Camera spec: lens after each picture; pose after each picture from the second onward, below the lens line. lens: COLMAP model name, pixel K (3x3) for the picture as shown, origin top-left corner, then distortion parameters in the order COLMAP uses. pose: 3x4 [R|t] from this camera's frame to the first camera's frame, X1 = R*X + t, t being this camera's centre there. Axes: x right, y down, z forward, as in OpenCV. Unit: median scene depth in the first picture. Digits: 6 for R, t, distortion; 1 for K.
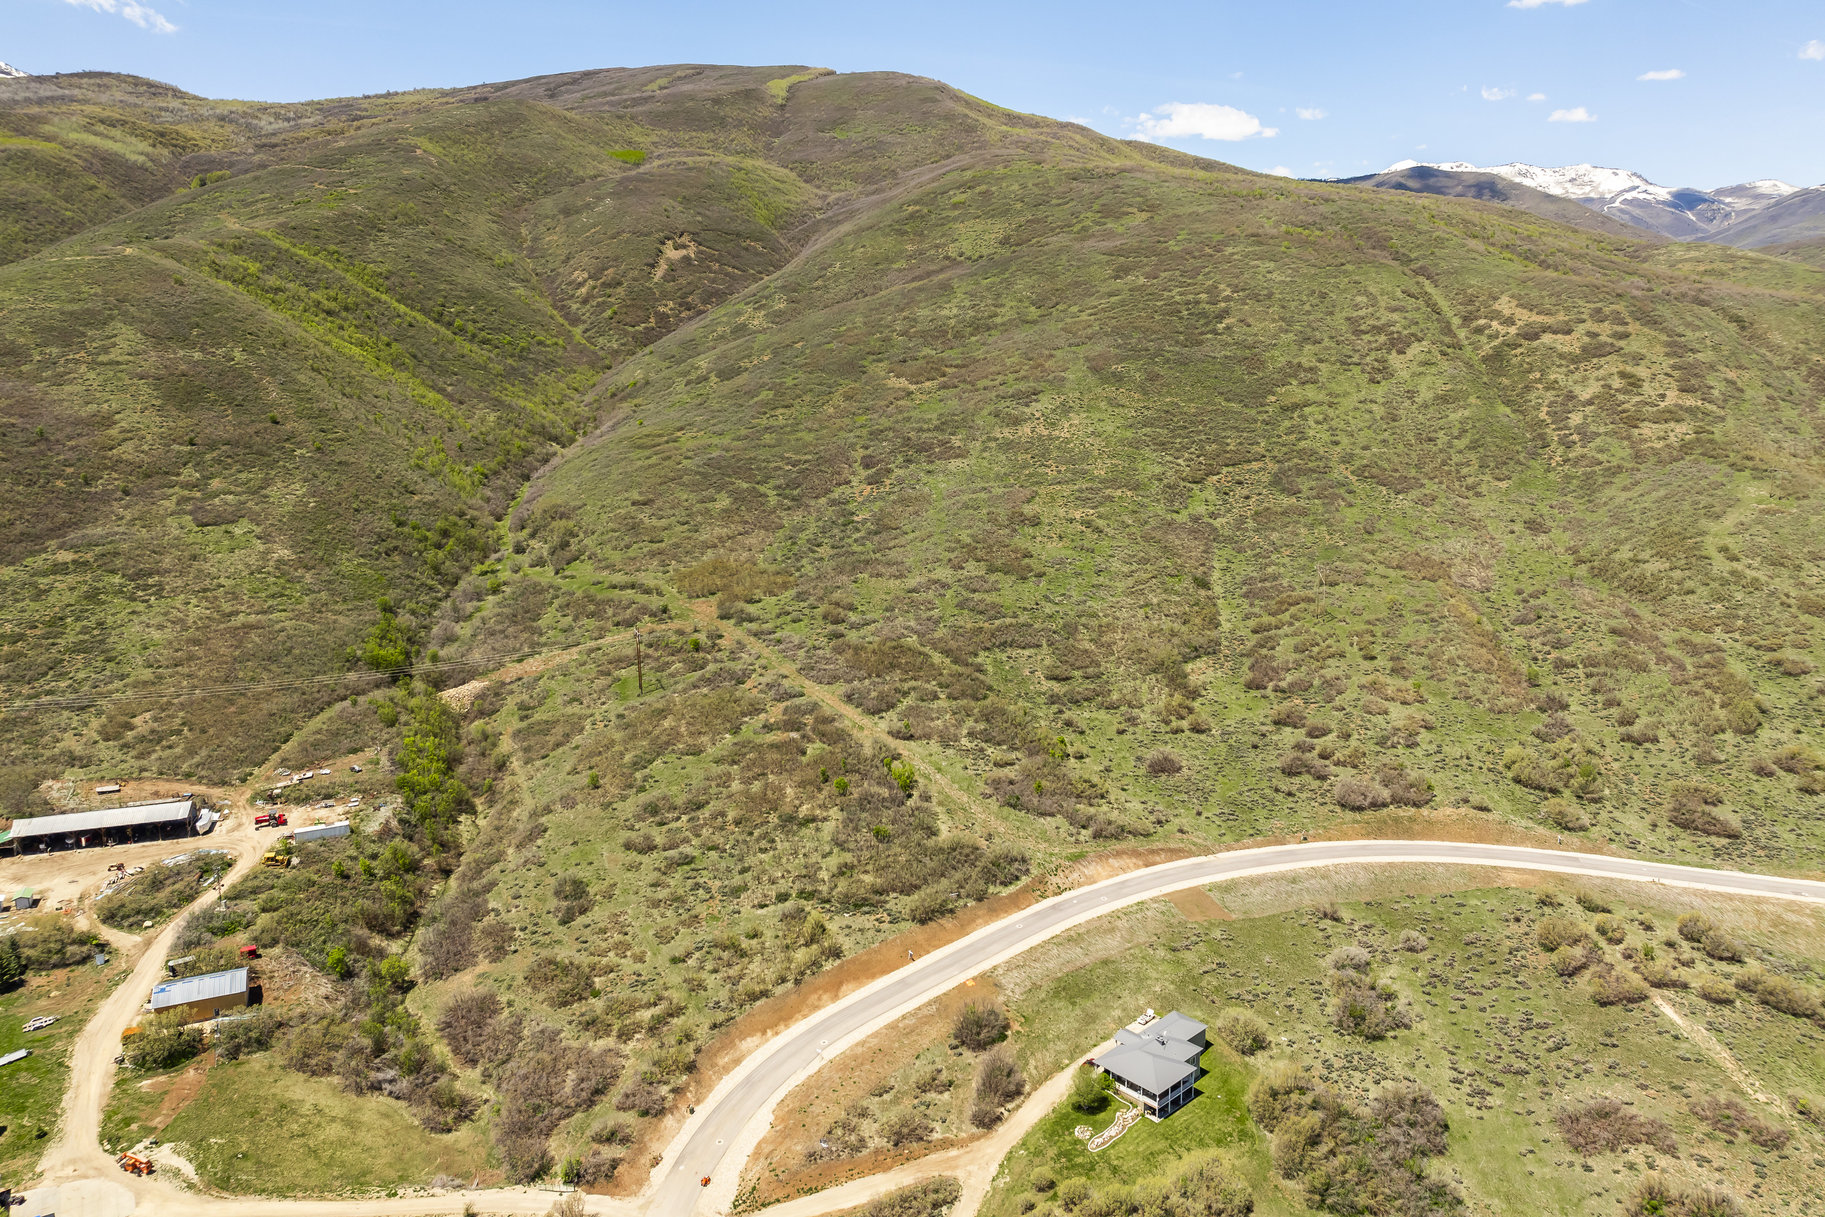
lens RADIAL K [[1285.8, 0, 927.2], [0, 1285.8, 524.4], [0, 0, 1]] dist [-0.044452, 0.009150]
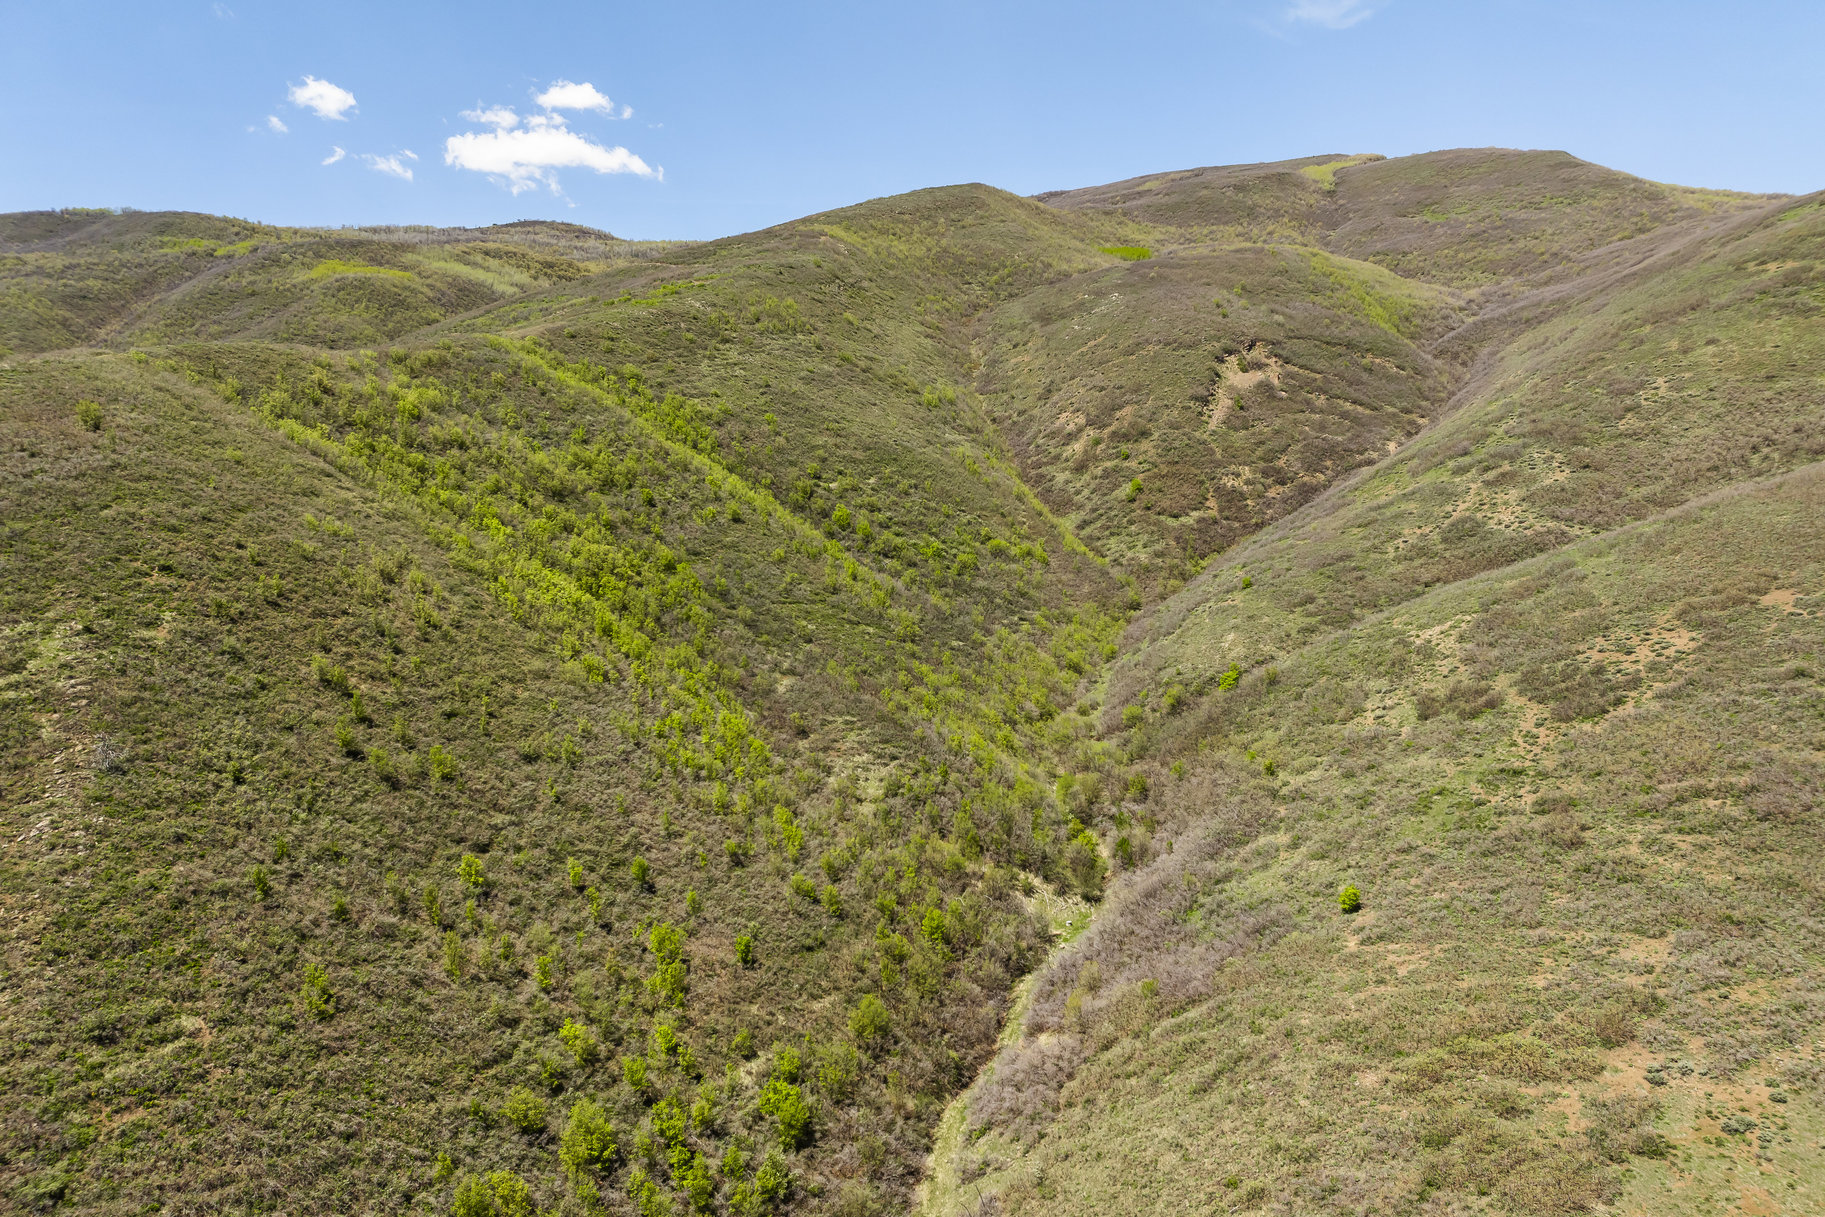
lens RADIAL K [[1285.8, 0, 917.9], [0, 1285.8, 669.0], [0, 0, 1]] dist [-0.044452, 0.009150]
pose [[0.942600, 0.043836, -0.331033, -0.213566], [-0.049228, 0.998756, -0.007918, -0.117538], [0.330274, 0.023760, 0.943586, 0.674418]]
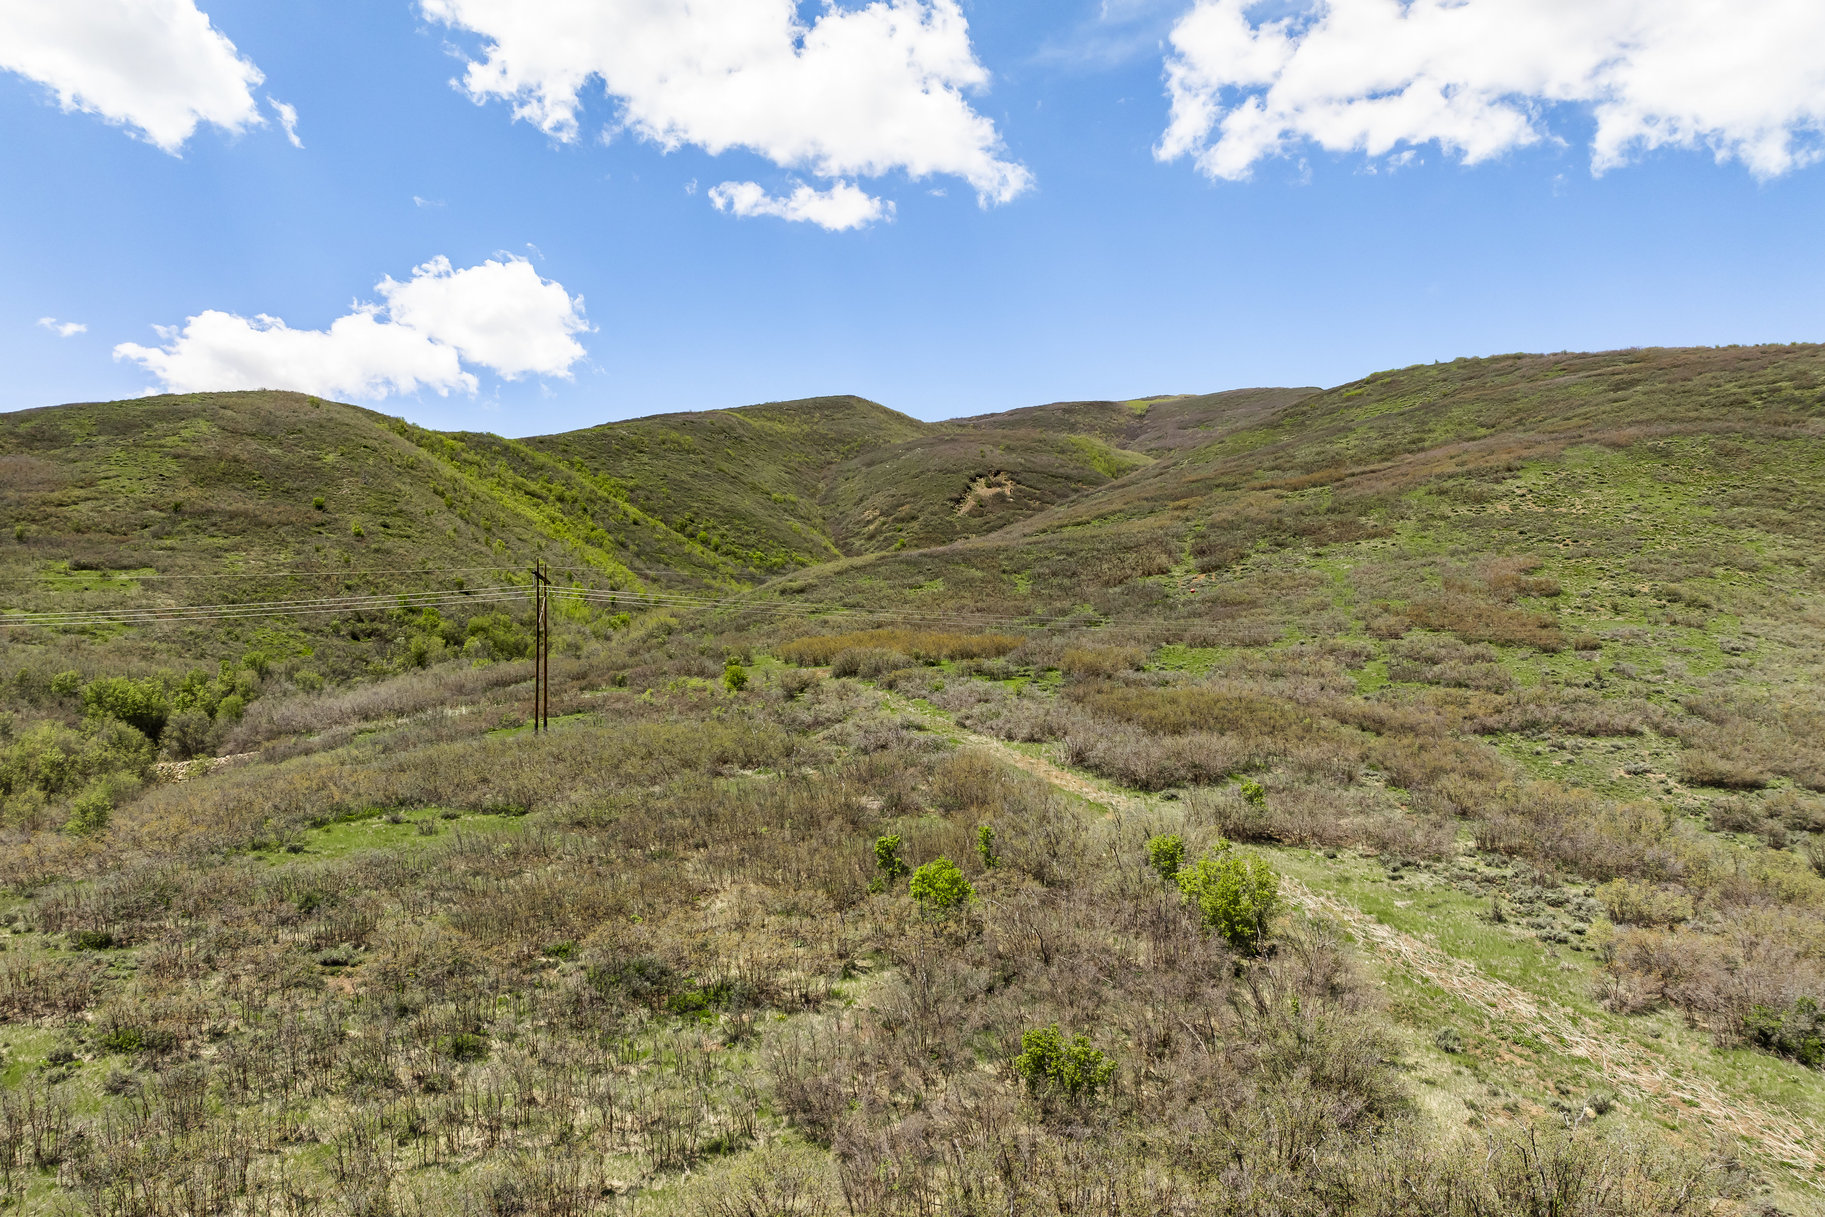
lens RADIAL K [[1285.8, 0, 921.3], [0, 1285.8, 689.2], [0, 0, 1]] dist [-0.044452, 0.009150]
pose [[0.957455, -0.000839, -0.288581, -0.002468], [-0.055561, 0.980751, -0.187193, 0.100339], [0.283183, 0.195263, 0.938978, 0.370803]]
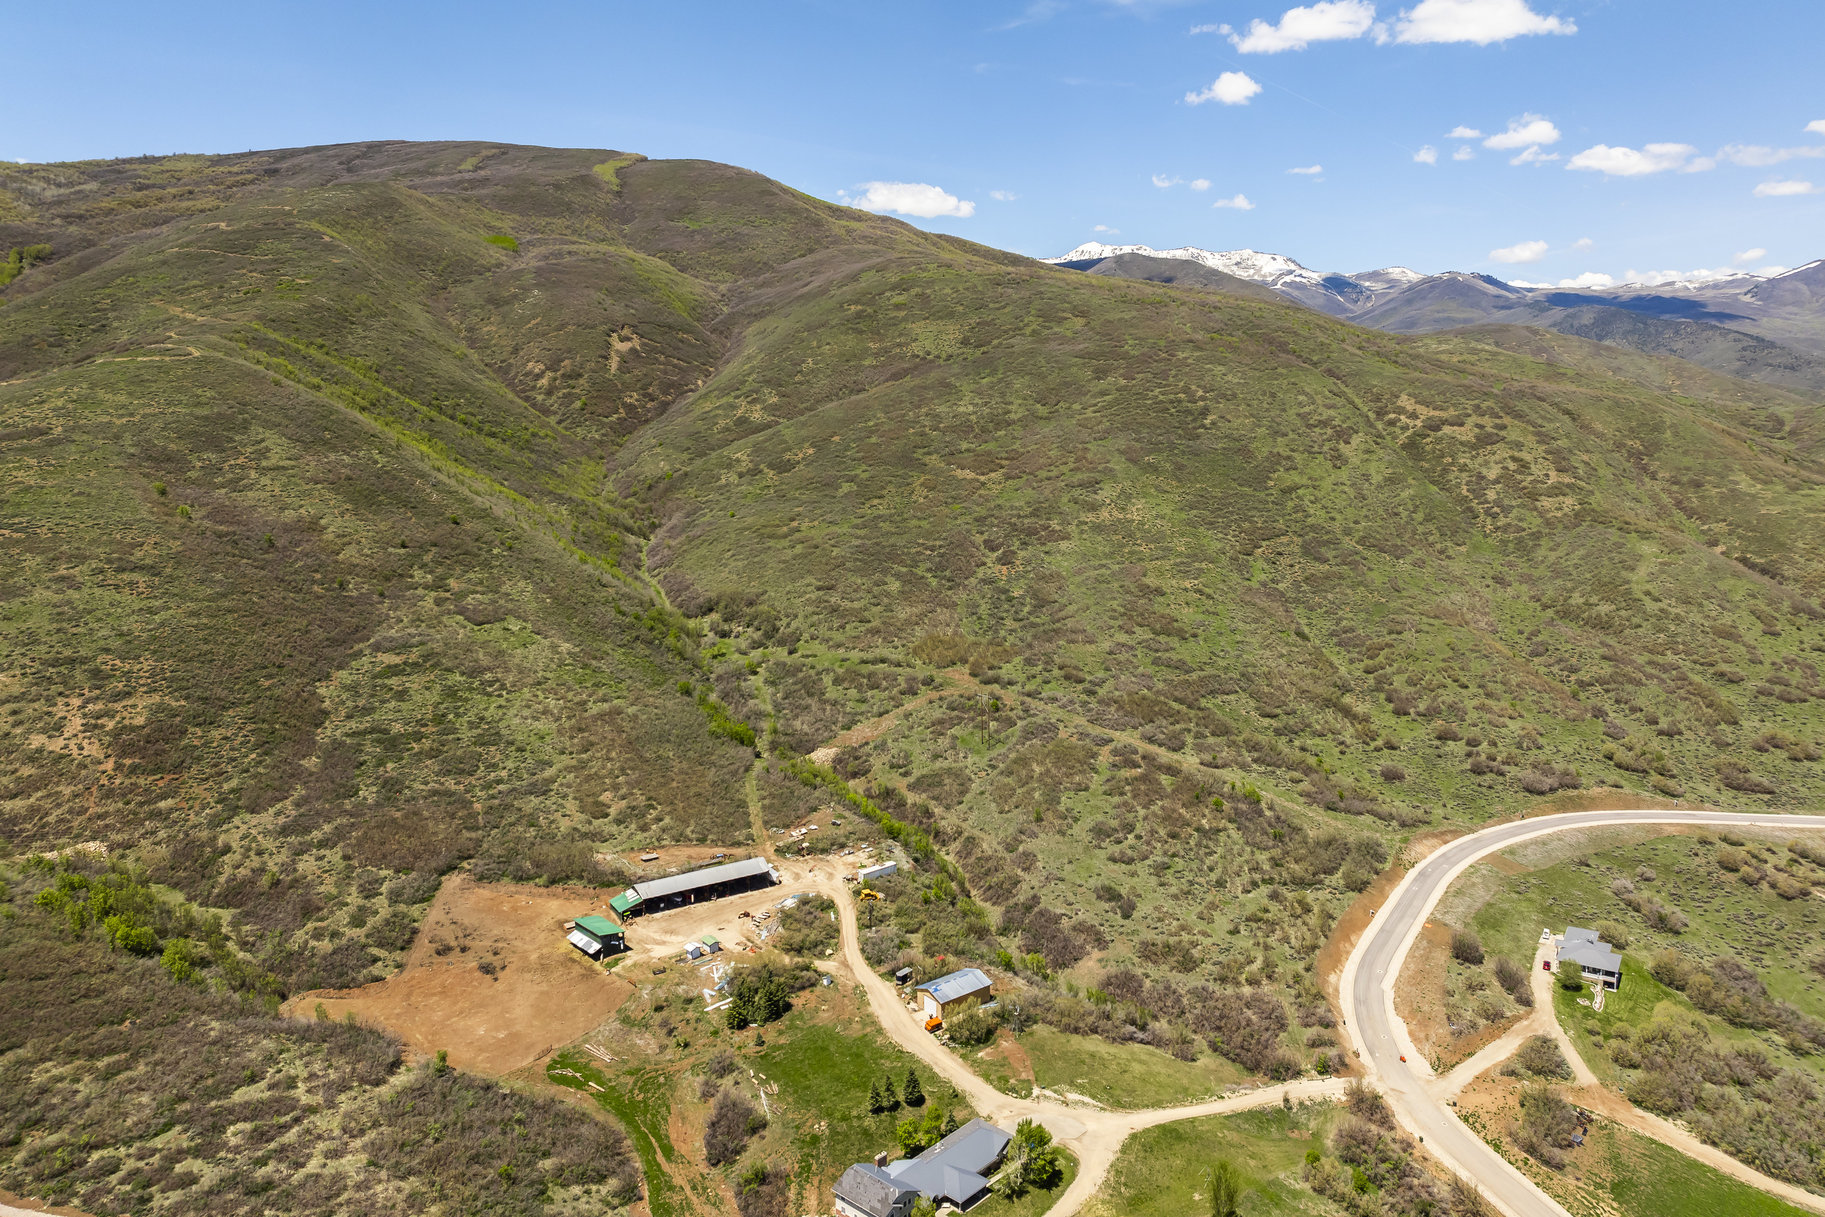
lens RADIAL K [[1285.8, 0, 932.7], [0, 1285.8, 522.0], [0, 0, 1]] dist [-0.044452, 0.009150]
pose [[0.970686, -0.023274, 0.239222, -0.306288], [0.036161, 0.998113, -0.049622, -0.011773], [-0.237616, 0.056818, 0.969696, -0.091153]]
